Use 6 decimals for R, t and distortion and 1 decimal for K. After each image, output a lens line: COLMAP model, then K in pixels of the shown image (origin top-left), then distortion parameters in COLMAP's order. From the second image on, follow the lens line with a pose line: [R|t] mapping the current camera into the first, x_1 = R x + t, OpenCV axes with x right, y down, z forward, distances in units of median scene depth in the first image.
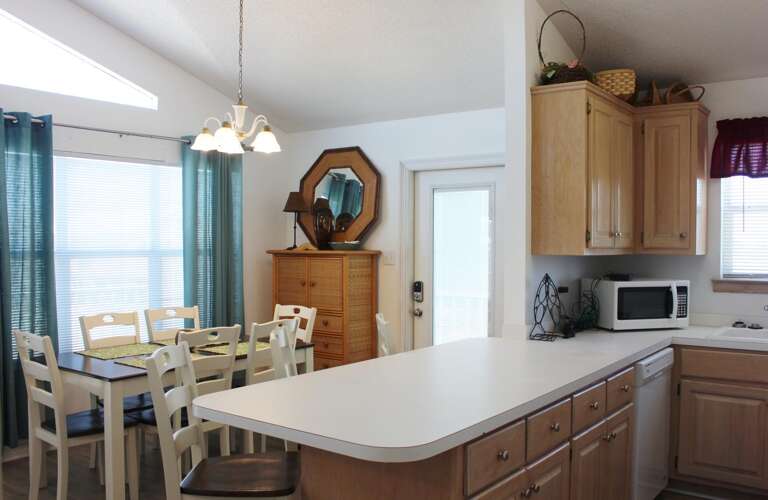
lens RADIAL K [[690.8, 0, 384.0], [0, 690.8, 250.0], [0, 0, 1]] dist [0.000420, -0.005209]
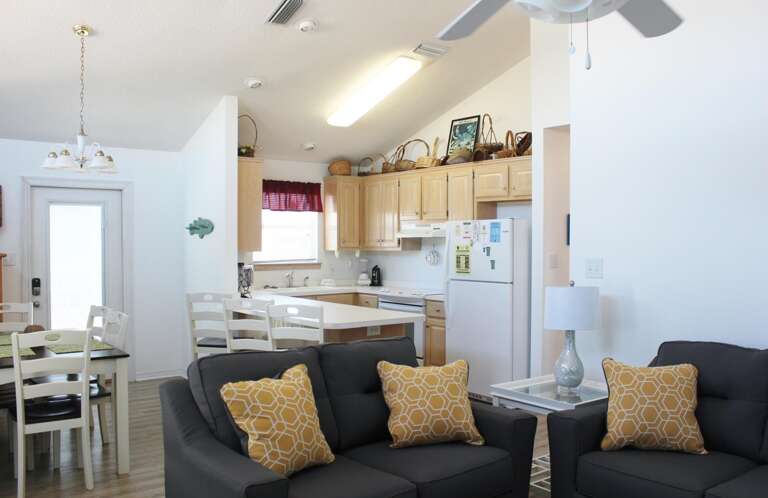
lens RADIAL K [[668.9, 0, 384.0], [0, 668.9, 249.0], [0, 0, 1]] dist [-0.122610, 0.016220]
pose [[0.326192, -0.013987, 0.945200, -0.881500], [0.012801, 0.999864, 0.010378, -0.010128], [-0.945217, 0.008715, 0.326327, 0.067934]]
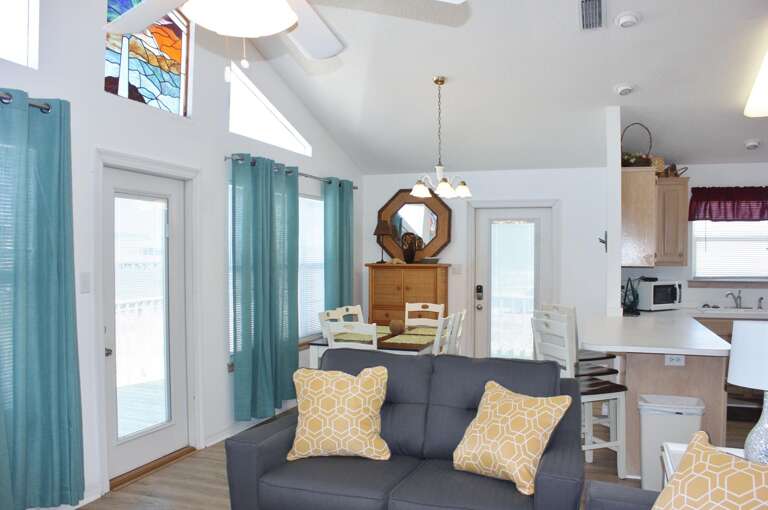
lens RADIAL K [[643.2, 0, 384.0], [0, 643.2, 255.0], [0, 0, 1]] dist [-0.058007, 0.004827]
pose [[0.958559, 0.000531, 0.284894, -0.559123], [0.002491, 0.999944, -0.010248, -0.004309], [-0.284884, 0.010533, 0.958504, -0.231553]]
